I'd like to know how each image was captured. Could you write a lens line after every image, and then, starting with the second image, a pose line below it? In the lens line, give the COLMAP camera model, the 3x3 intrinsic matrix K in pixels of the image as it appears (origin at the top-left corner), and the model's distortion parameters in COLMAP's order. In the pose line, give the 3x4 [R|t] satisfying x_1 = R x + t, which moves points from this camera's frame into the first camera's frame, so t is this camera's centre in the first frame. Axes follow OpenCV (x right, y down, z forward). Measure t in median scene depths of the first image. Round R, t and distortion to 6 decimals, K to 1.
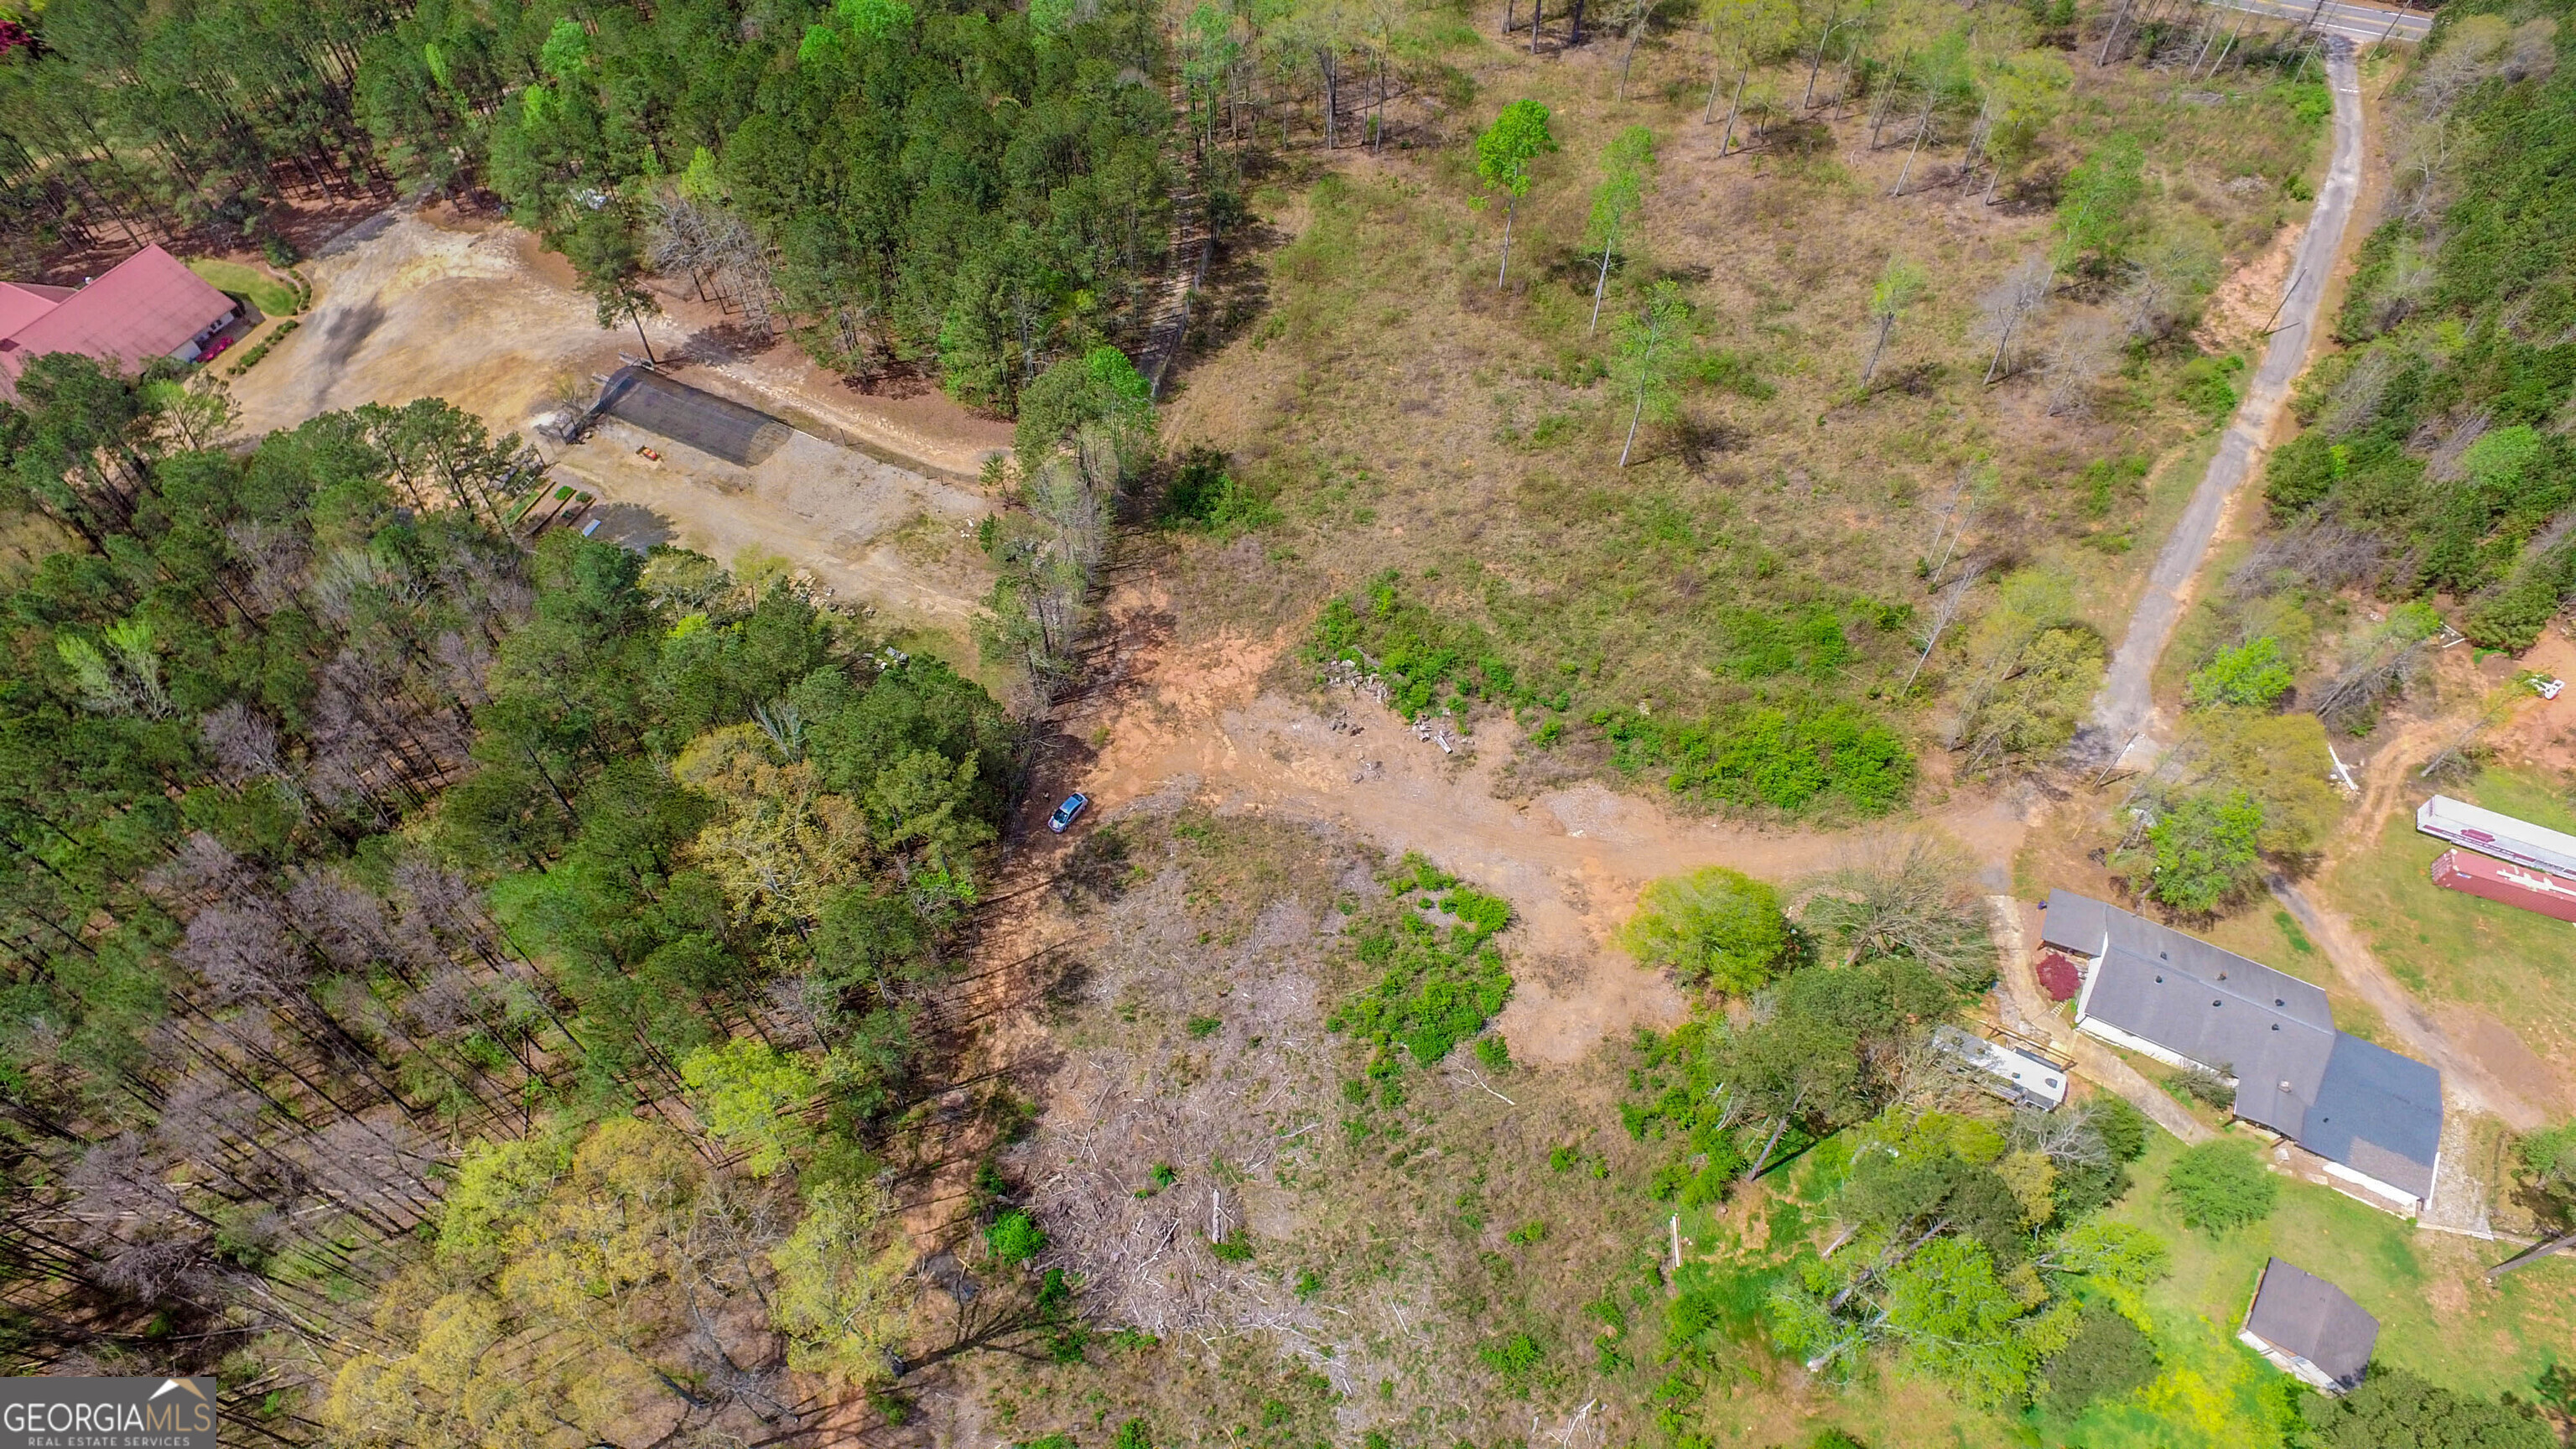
lens RADIAL K [[1498.5, 0, 1282.0], [0, 1498.5, 708.7], [0, 0, 1]] dist [-0.119812, 0.086747]
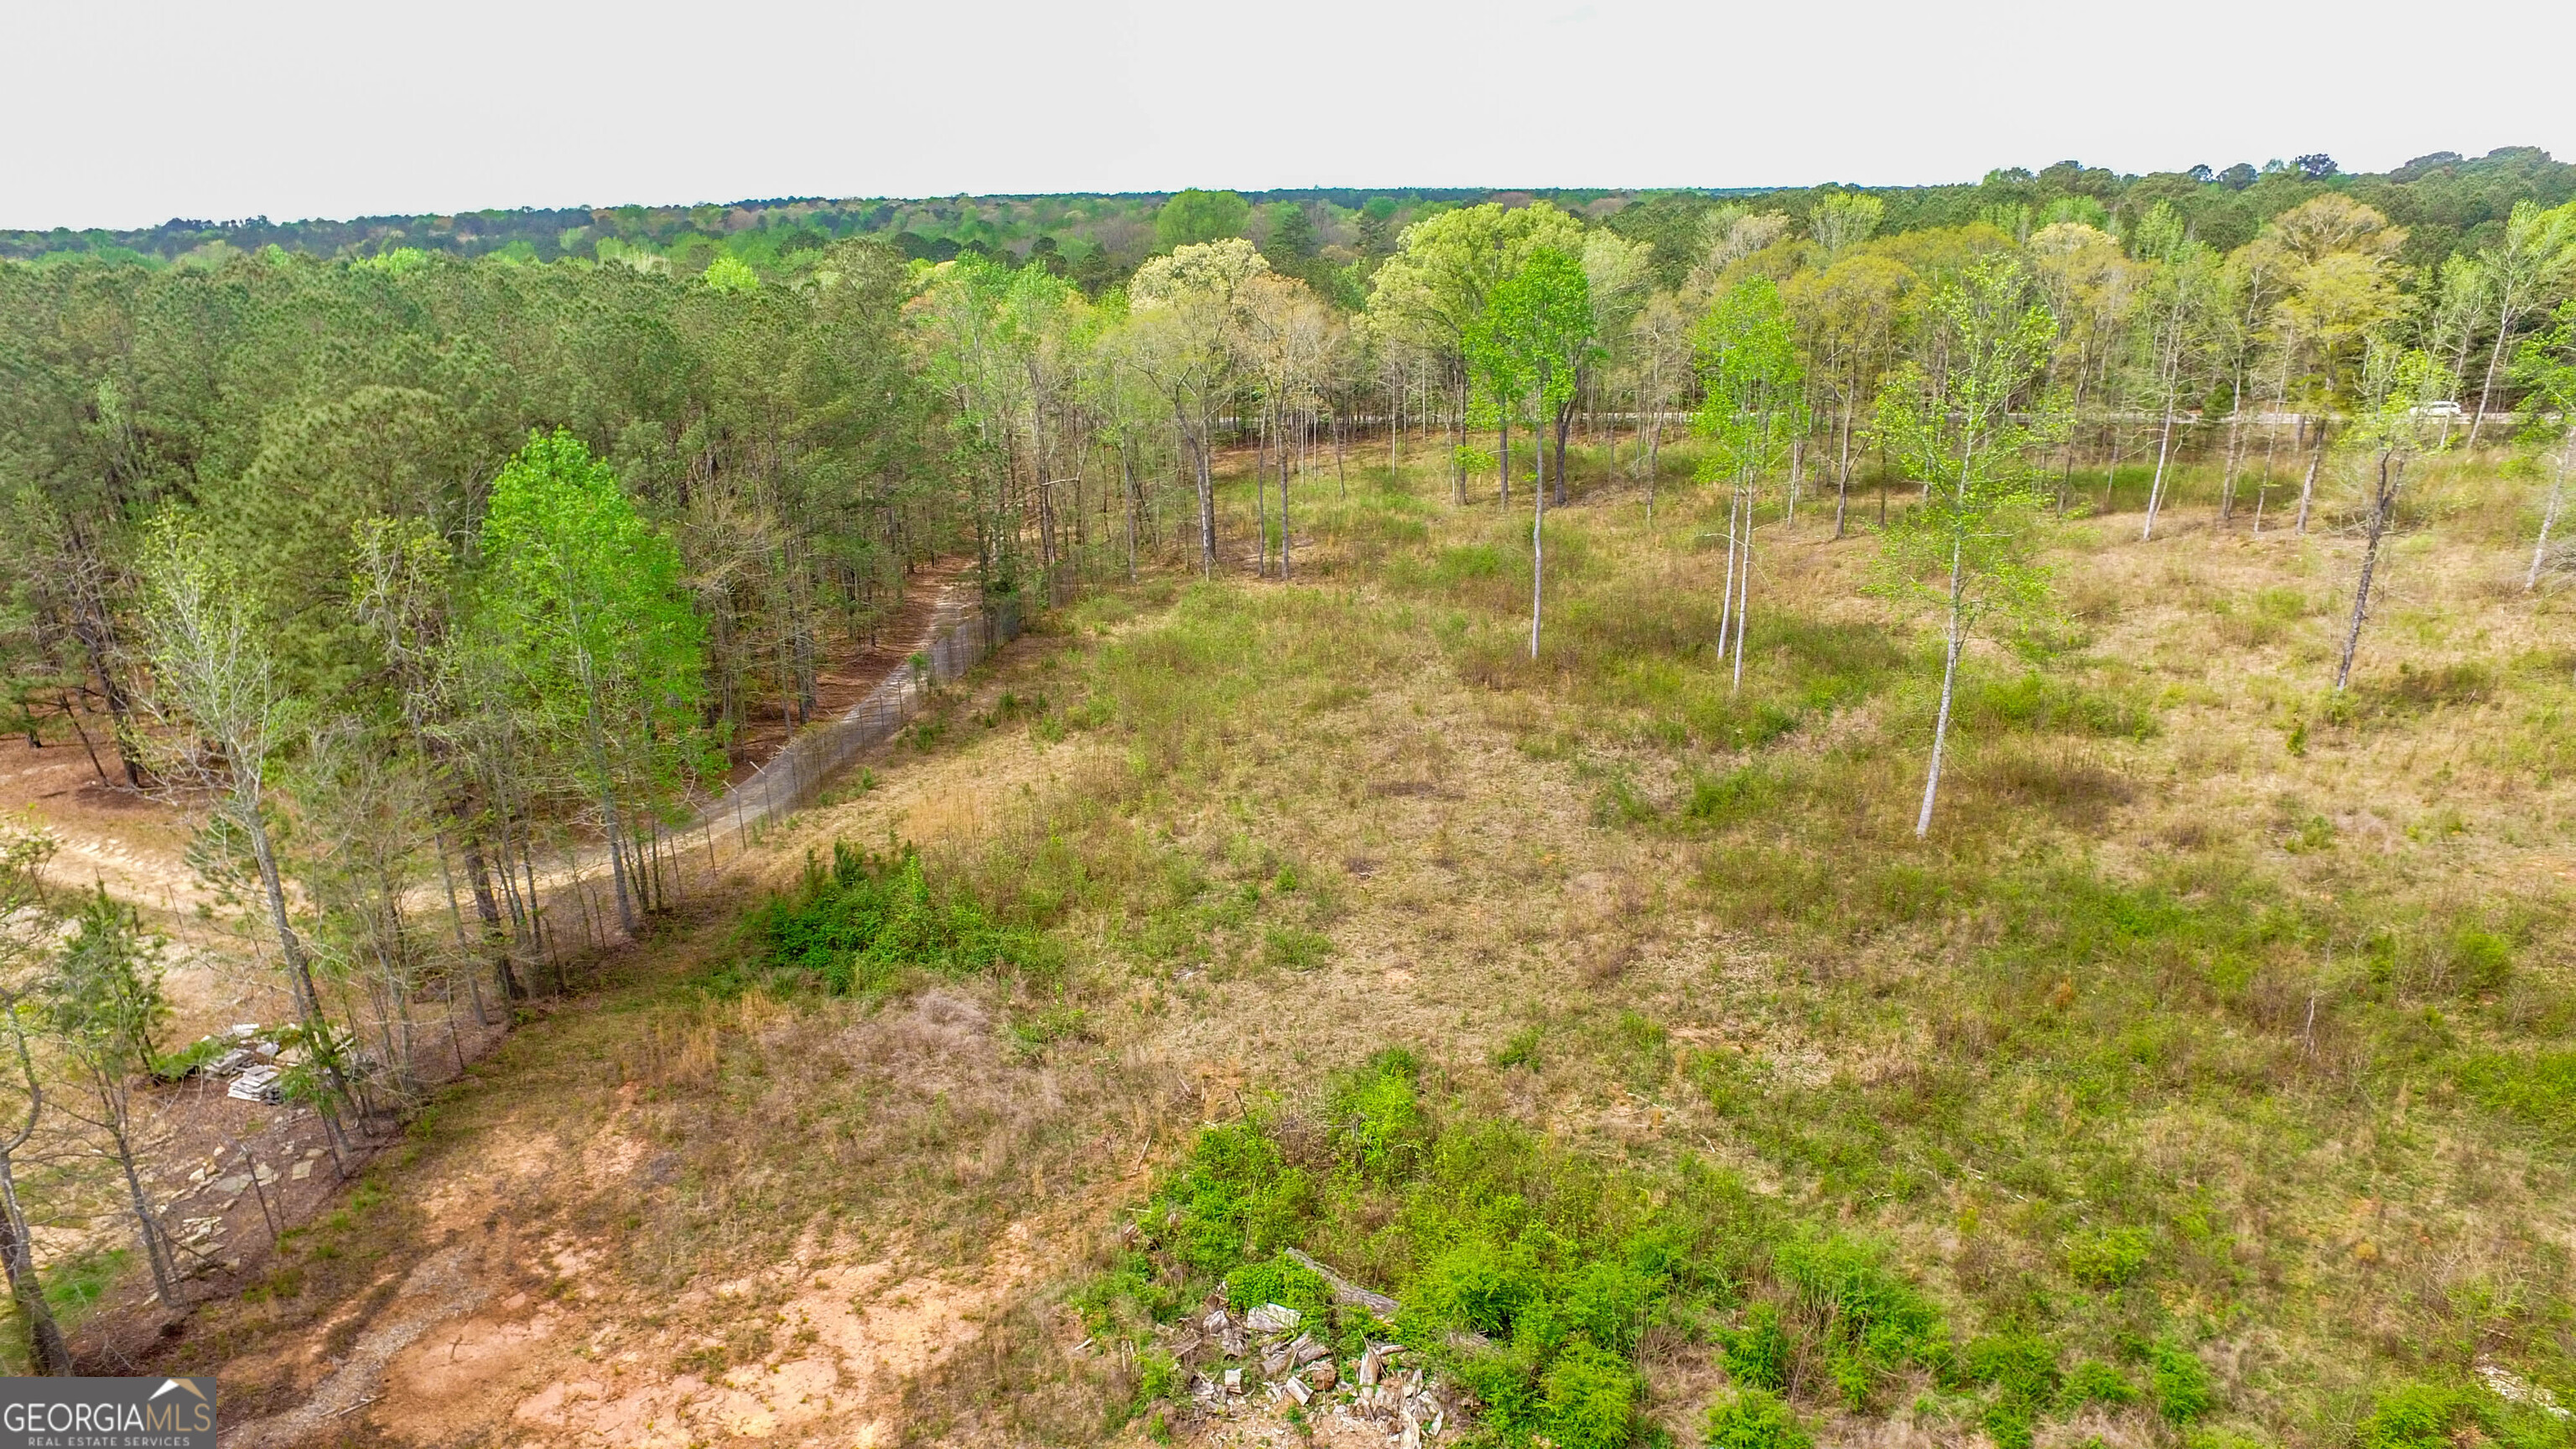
lens RADIAL K [[1498.5, 0, 1275.6], [0, 1498.5, 730.8], [0, 0, 1]] dist [-0.119812, 0.086747]
pose [[0.997215, -0.054254, 0.051172, 0.037038], [0.073572, 0.828037, -0.555825, 0.025807], [-0.012216, 0.558042, 0.829723, 0.726478]]
